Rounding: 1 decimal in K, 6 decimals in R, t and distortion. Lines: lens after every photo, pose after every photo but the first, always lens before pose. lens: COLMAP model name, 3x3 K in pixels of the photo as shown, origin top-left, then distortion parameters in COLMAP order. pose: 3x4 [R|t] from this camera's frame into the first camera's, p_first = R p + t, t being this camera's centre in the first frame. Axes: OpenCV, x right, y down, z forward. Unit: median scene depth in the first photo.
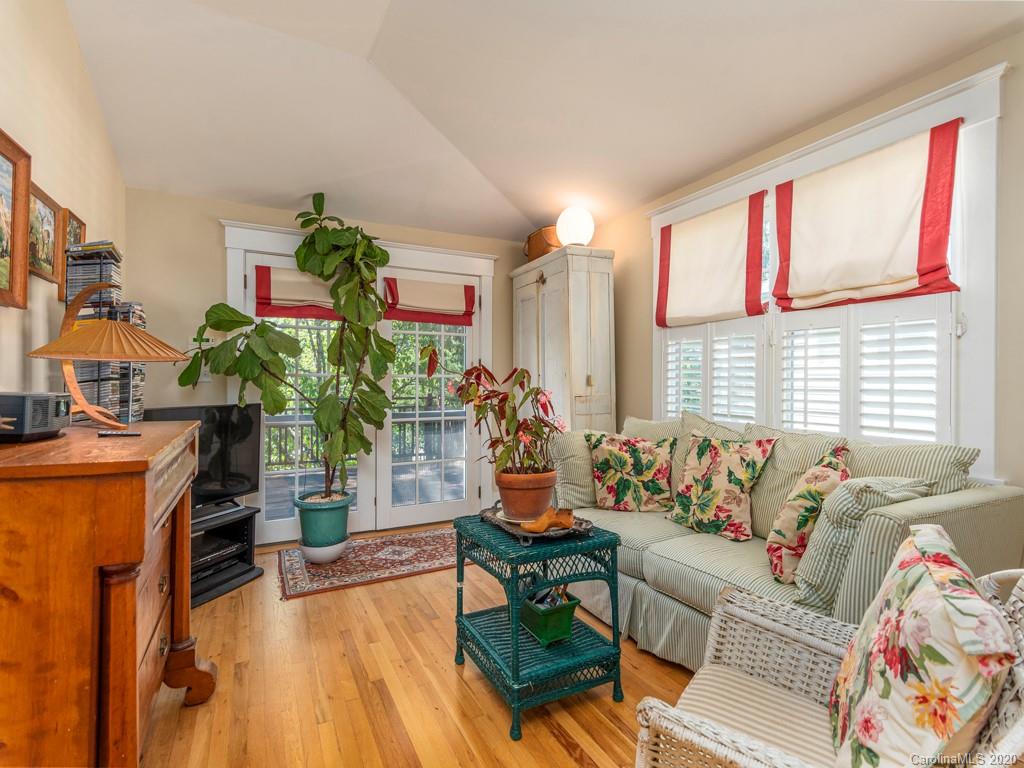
lens RADIAL K [[505.0, 0, 507.9], [0, 505.0, 388.4], [0, 0, 1]] dist [0.001654, 0.000124]
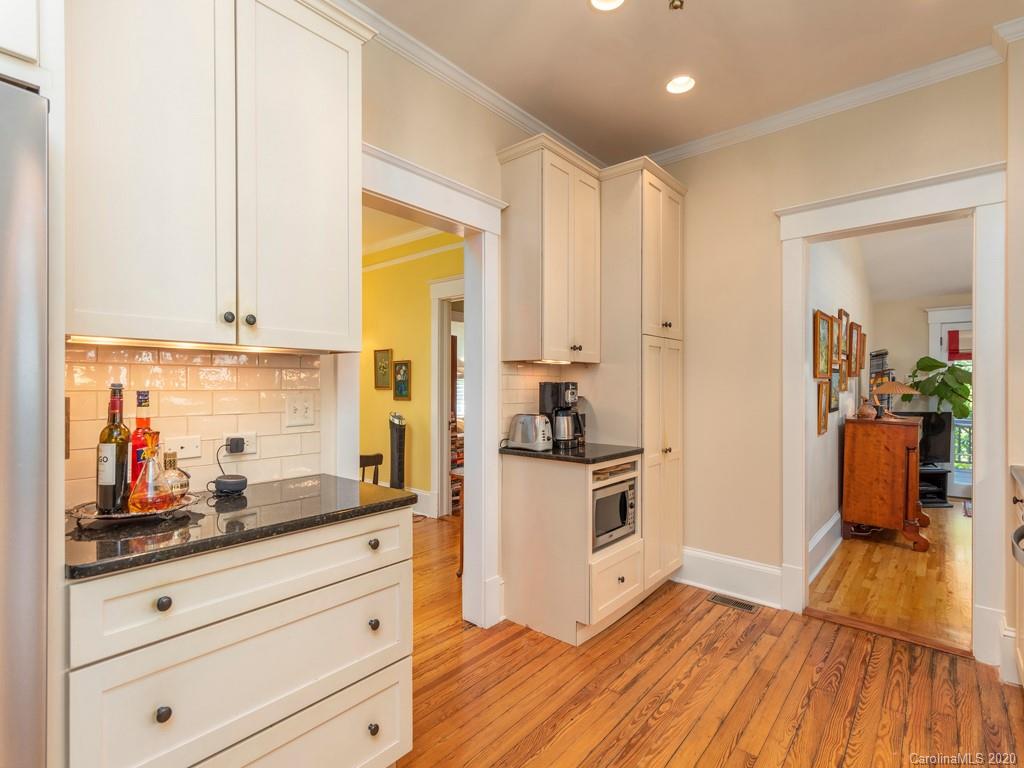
lens RADIAL K [[505.0, 0, 507.9], [0, 505.0, 388.4], [0, 0, 1]] dist [0.001654, 0.000124]
pose [[0.387262, -0.006351, -0.921948, 0.537472], [-0.011347, 0.999868, -0.011654, -0.014028], [0.921900, 0.014975, 0.387139, -1.110411]]
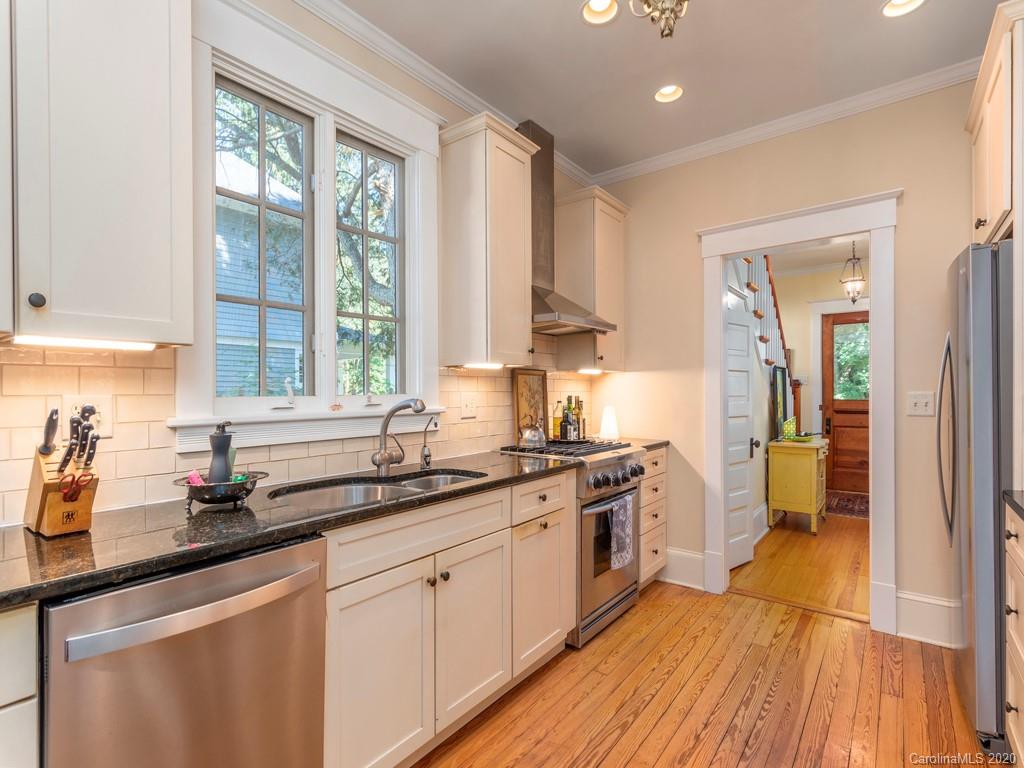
lens RADIAL K [[512.8, 0, 515.5], [0, 512.8, 393.9], [0, 0, 1]] dist [0.004430, 0.000469]
pose [[0.442773, -0.008687, -0.896591, 0.763697], [-0.008850, 0.999862, -0.014058, -0.000932], [0.896590, 0.014159, 0.442636, -1.579791]]
